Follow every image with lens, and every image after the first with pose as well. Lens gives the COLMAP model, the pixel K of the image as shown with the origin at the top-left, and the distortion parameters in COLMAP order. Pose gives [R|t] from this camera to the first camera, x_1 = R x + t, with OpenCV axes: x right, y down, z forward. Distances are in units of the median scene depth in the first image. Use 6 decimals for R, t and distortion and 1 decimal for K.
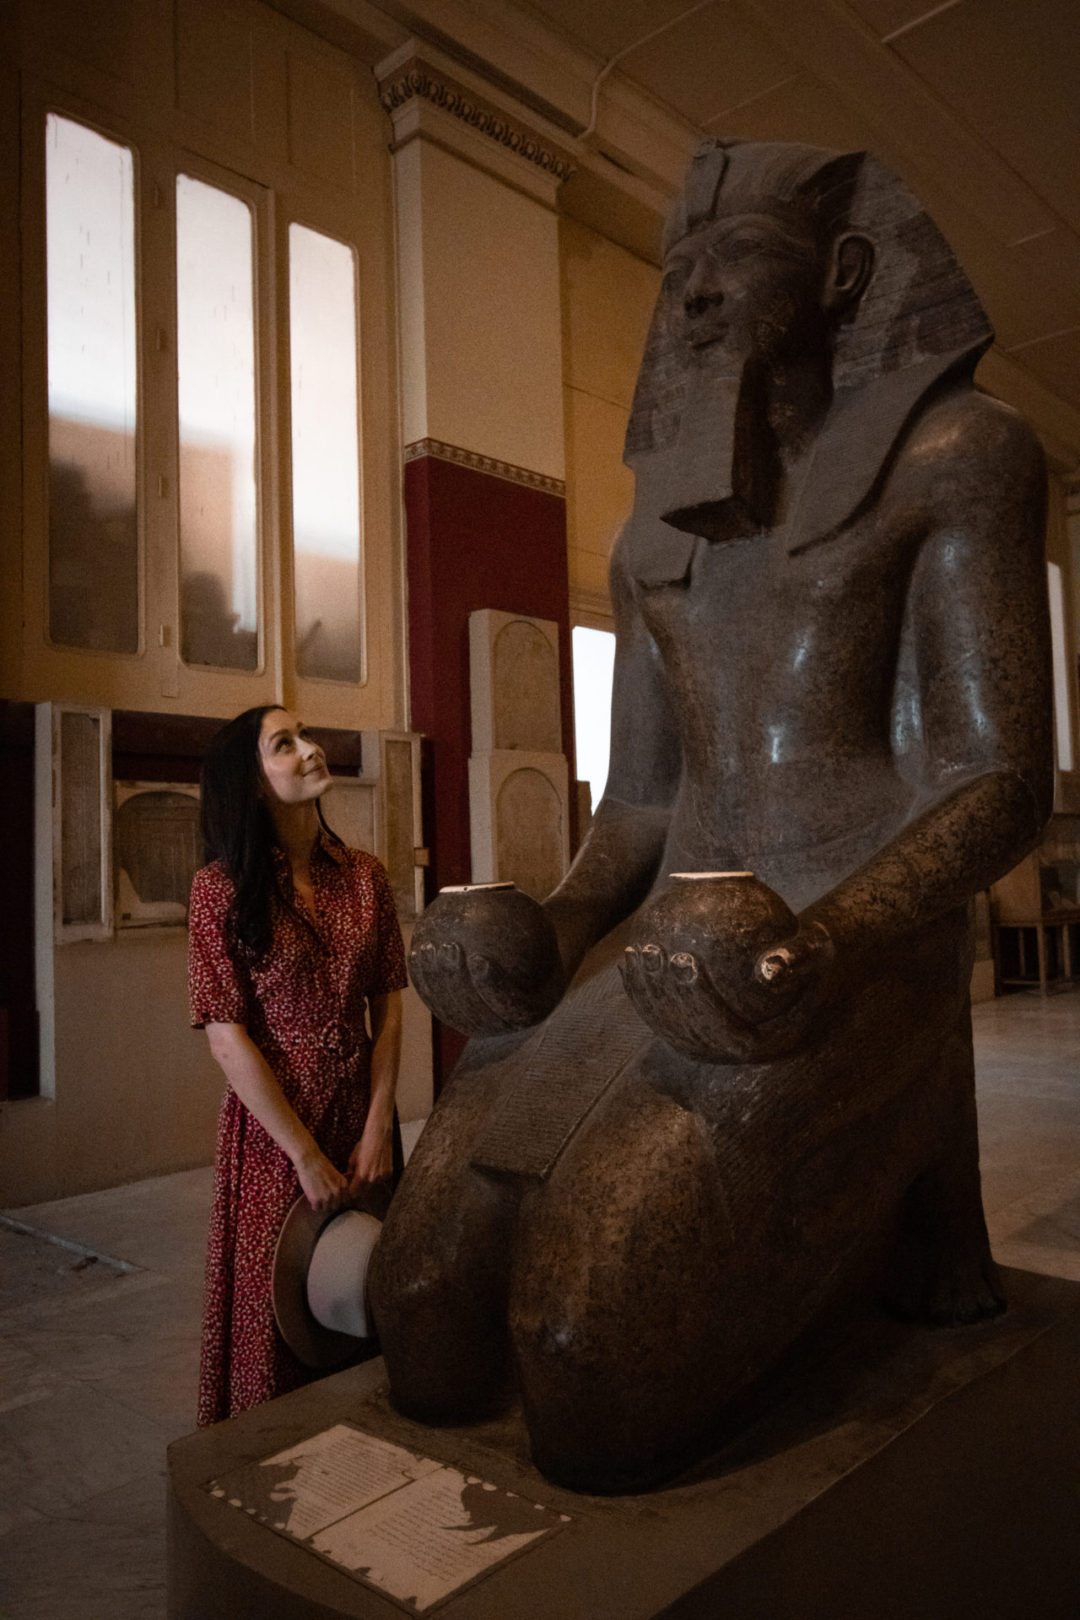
lens RADIAL K [[1239.6, 0, 554.2], [0, 1239.6, 798.2], [0, 0, 1]] dist [0.013295, -0.006609]
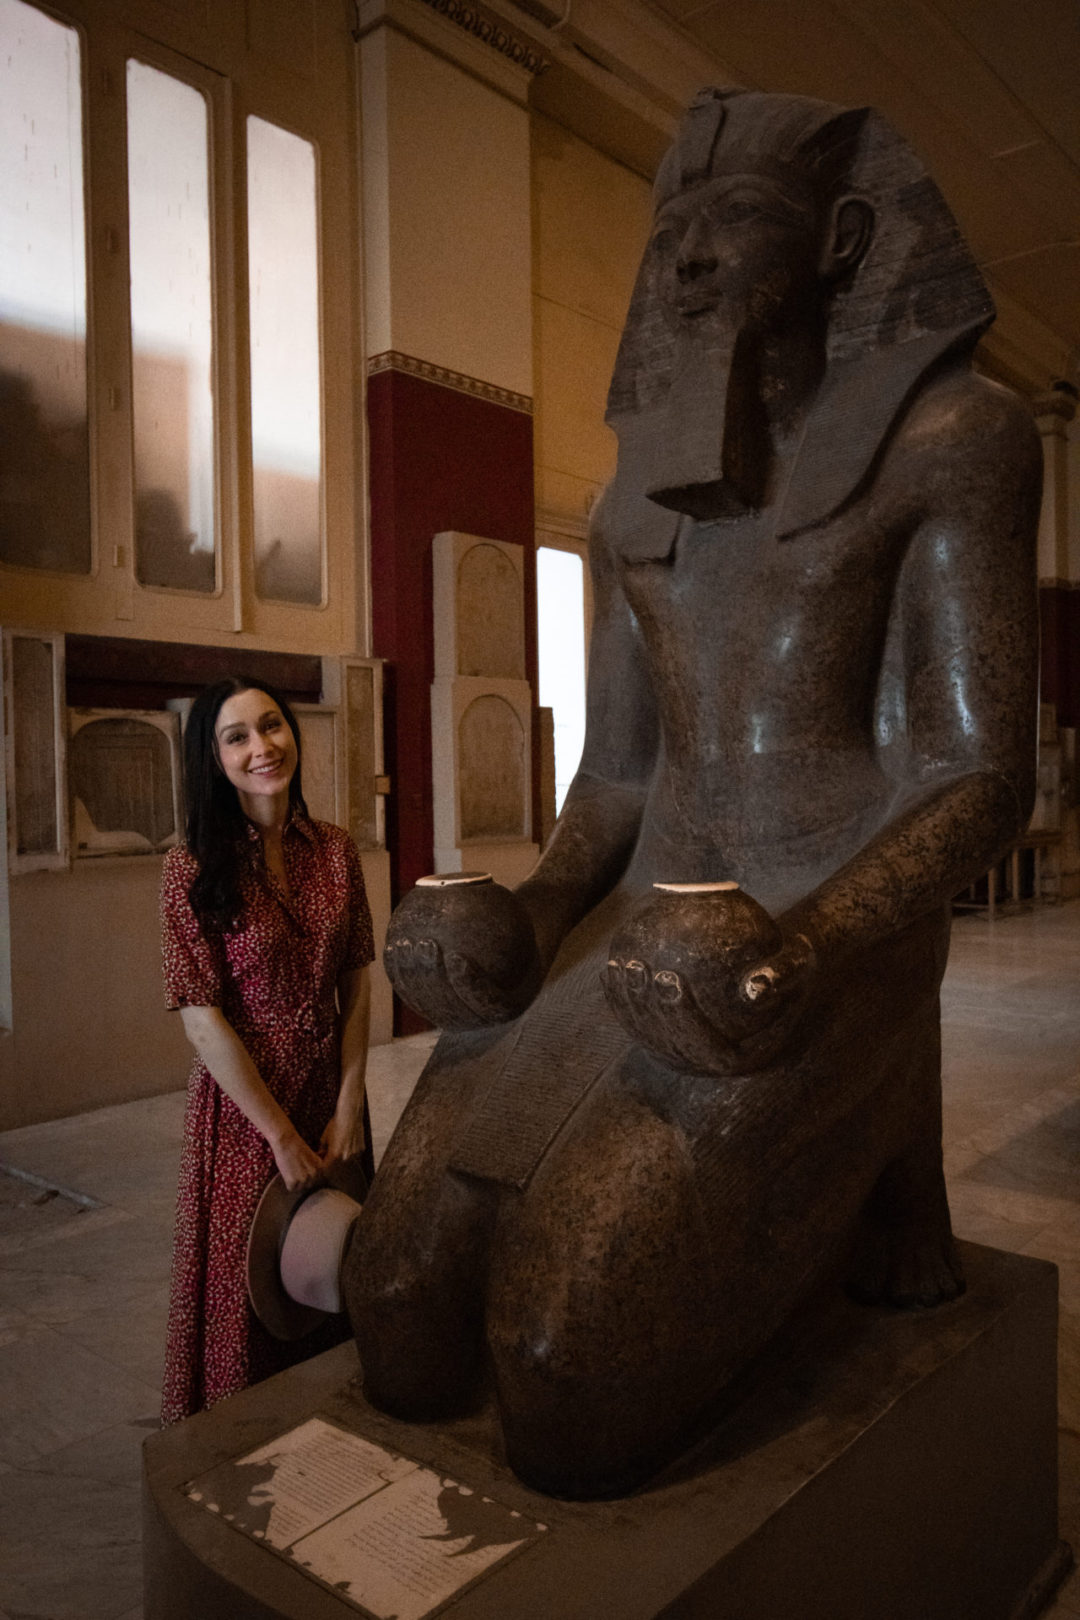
lens RADIAL K [[1239.6, 0, 554.2], [0, 1239.6, 798.2], [0, 0, 1]] dist [0.013295, -0.006609]
pose [[0.999237, 0.015072, 0.036020, -0.017235], [-0.017764, 0.996979, 0.075615, -0.061239], [-0.034771, -0.076197, 0.996486, 0.019451]]
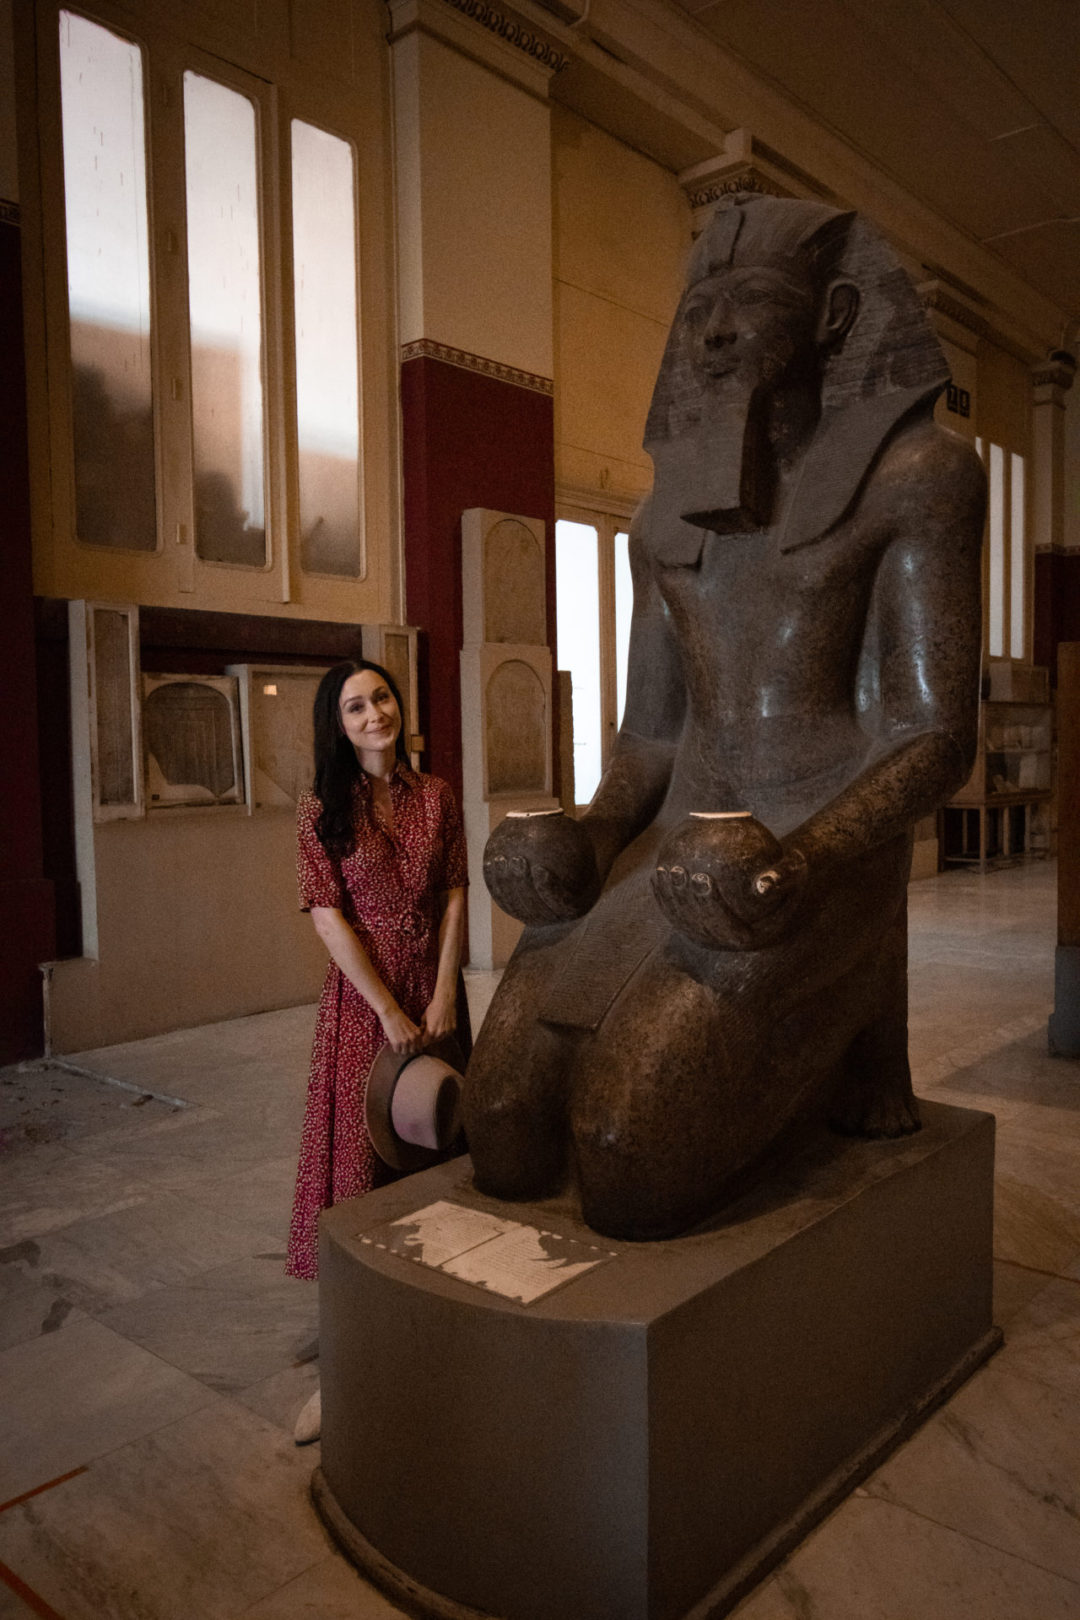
lens RADIAL K [[1239.6, 0, 554.2], [0, 1239.6, 798.2], [0, 0, 1]] dist [0.013295, -0.006609]
pose [[0.999275, 0.015616, 0.034735, -0.078641], [-0.019285, 0.993974, 0.107909, -0.075359], [-0.032841, -0.108500, 0.993554, -0.261818]]
